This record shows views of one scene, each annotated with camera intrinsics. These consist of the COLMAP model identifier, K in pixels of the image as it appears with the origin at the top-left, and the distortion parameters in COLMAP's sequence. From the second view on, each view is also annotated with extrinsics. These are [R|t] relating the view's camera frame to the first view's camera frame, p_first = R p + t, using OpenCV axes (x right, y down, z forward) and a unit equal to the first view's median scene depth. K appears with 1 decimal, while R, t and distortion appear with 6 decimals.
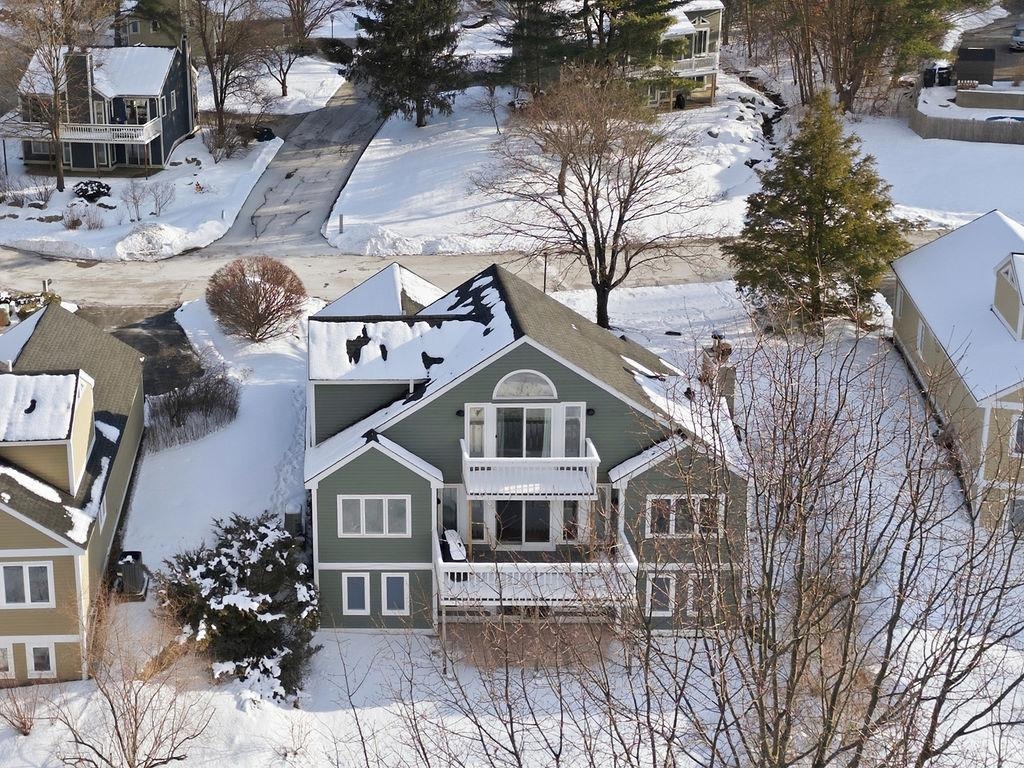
lens RADIAL K [[849.4, 0, 511.9], [0, 849.4, 370.4], [0, 0, 1]] dist [0.459441, -0.582646]
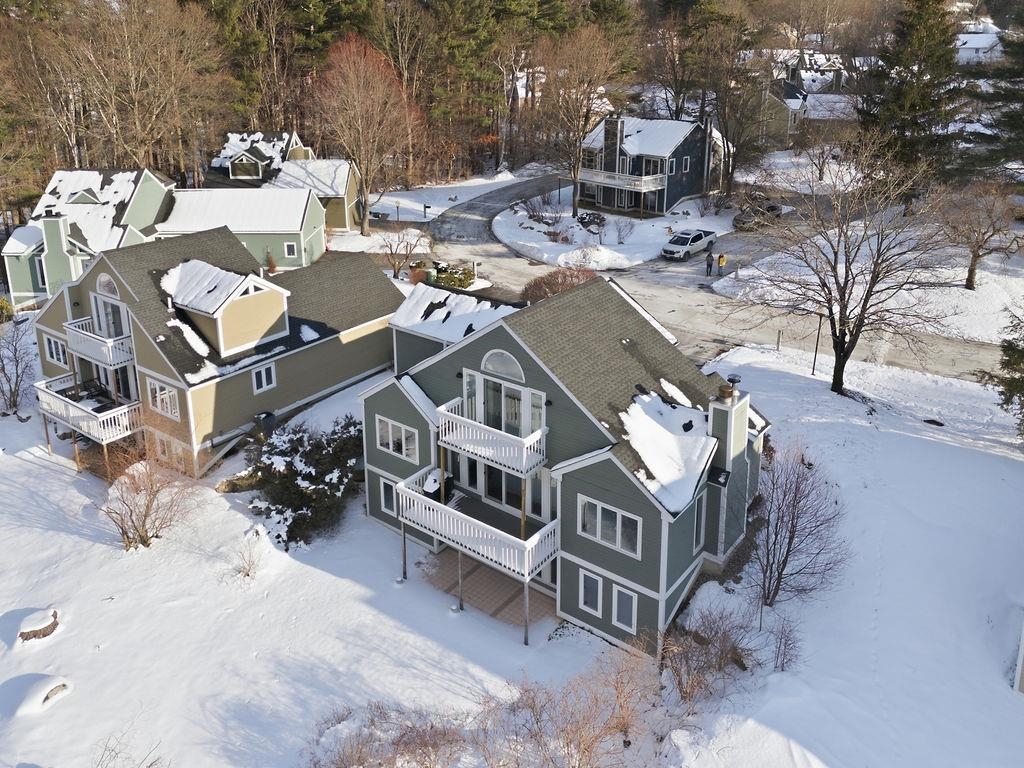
lens RADIAL K [[850.3, 0, 512.0], [0, 850.3, 384.0], [0, 0, 1]] dist [0.045840, -0.002118]
pose [[0.824725, 0.256220, -0.504163, 0.228658], [-0.280030, 0.959536, 0.029562, 0.003106], [0.491337, 0.116800, 0.863102, 0.020332]]
